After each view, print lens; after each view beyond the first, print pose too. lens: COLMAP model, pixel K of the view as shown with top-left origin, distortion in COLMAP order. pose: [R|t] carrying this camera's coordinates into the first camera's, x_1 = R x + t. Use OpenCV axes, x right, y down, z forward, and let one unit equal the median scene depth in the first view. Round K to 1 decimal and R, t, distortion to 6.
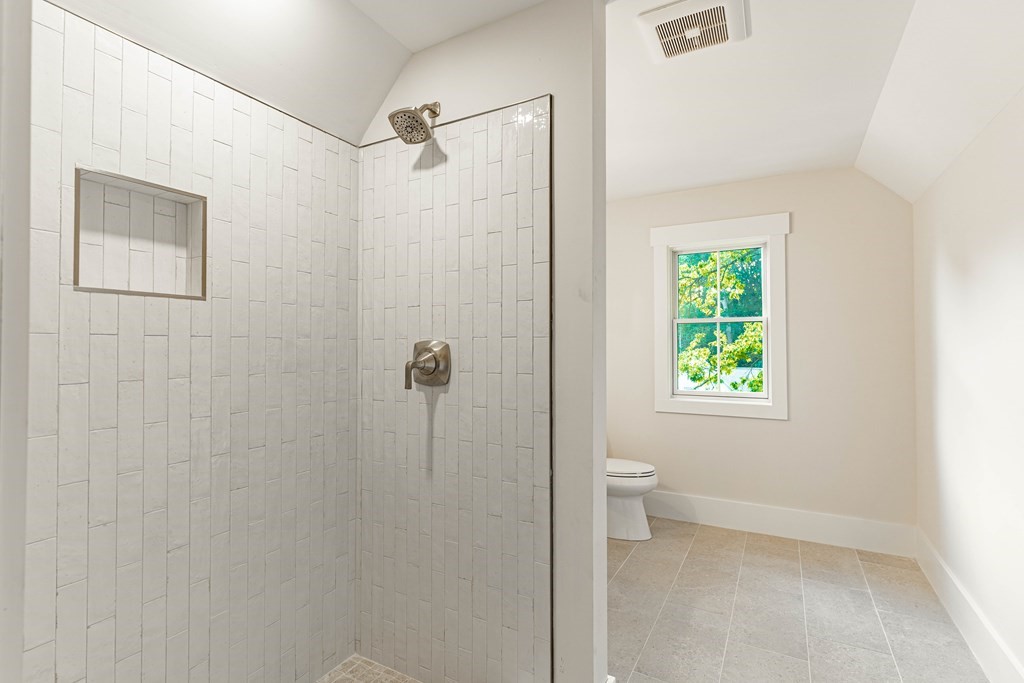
lens RADIAL K [[492.0, 0, 514.2], [0, 492.0, 339.9], [0, 0, 1]] dist [-0.000104, 0.001820]
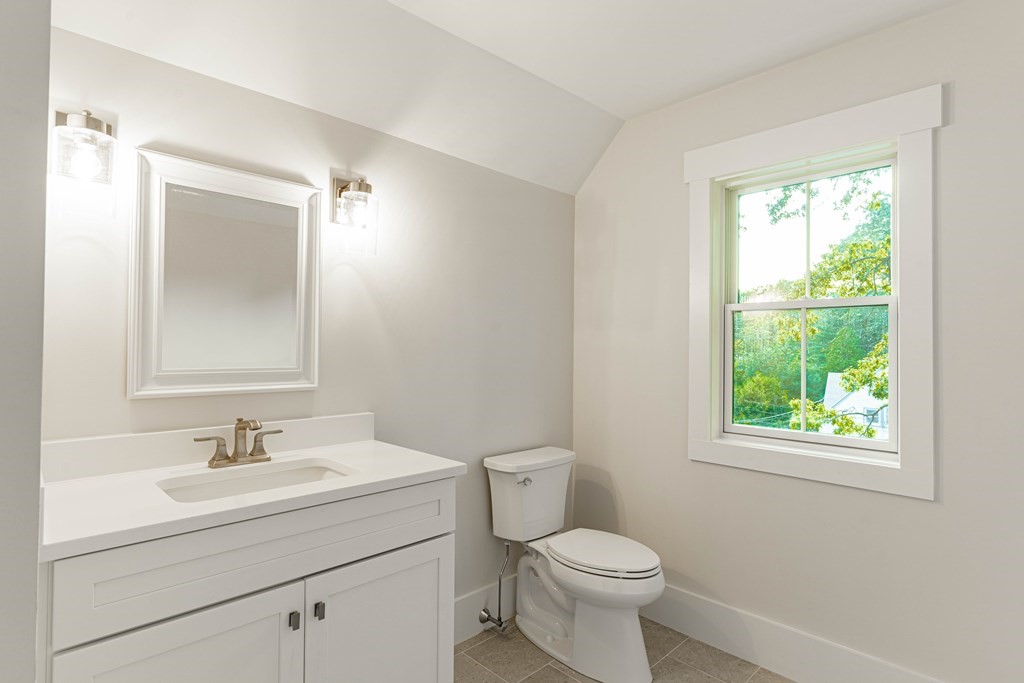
lens RADIAL K [[534.3, 0, 513.6], [0, 534.3, 342.5], [0, 0, 1]] dist [-0.002291, 0.000011]
pose [[0.959256, 0.005973, -0.282475, 0.295221], [-0.005094, 0.999980, 0.003846, 0.002667], [0.282492, -0.002251, 0.959267, 0.356821]]
